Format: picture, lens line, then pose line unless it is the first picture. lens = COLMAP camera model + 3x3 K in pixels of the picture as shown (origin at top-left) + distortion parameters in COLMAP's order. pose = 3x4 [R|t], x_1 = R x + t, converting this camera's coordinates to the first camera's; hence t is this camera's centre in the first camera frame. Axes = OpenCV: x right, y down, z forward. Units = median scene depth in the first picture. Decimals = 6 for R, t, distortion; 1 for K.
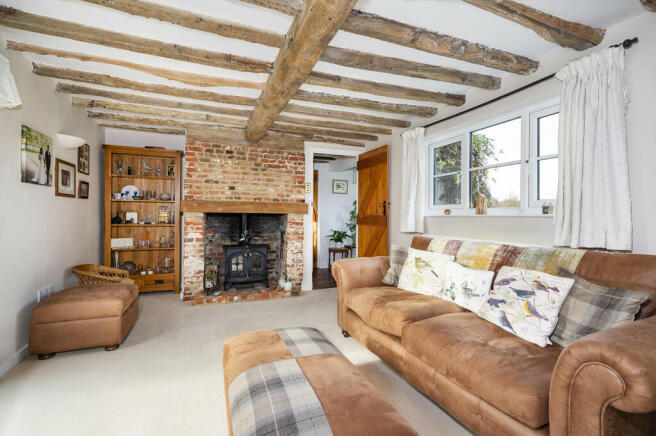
lens RADIAL K [[297.6, 0, 328.1], [0, 297.6, 218.3], [0, 0, 1]] dist [0.001262, 0.000025]
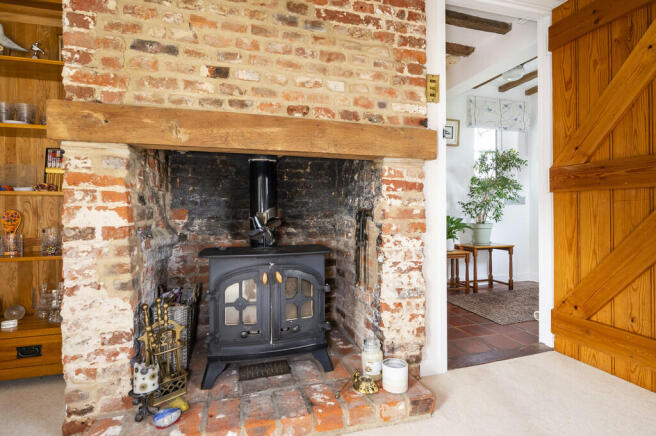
lens RADIAL K [[327.2, 0, 327.8], [0, 327.2, 214.1], [0, 0, 1]] dist [-0.001574, -0.000051]
pose [[0.994606, -0.012036, -0.103026, -0.165326], [0.012514, 0.999914, 0.004001, 0.050249], [0.102968, -0.005268, 0.994671, 0.632707]]
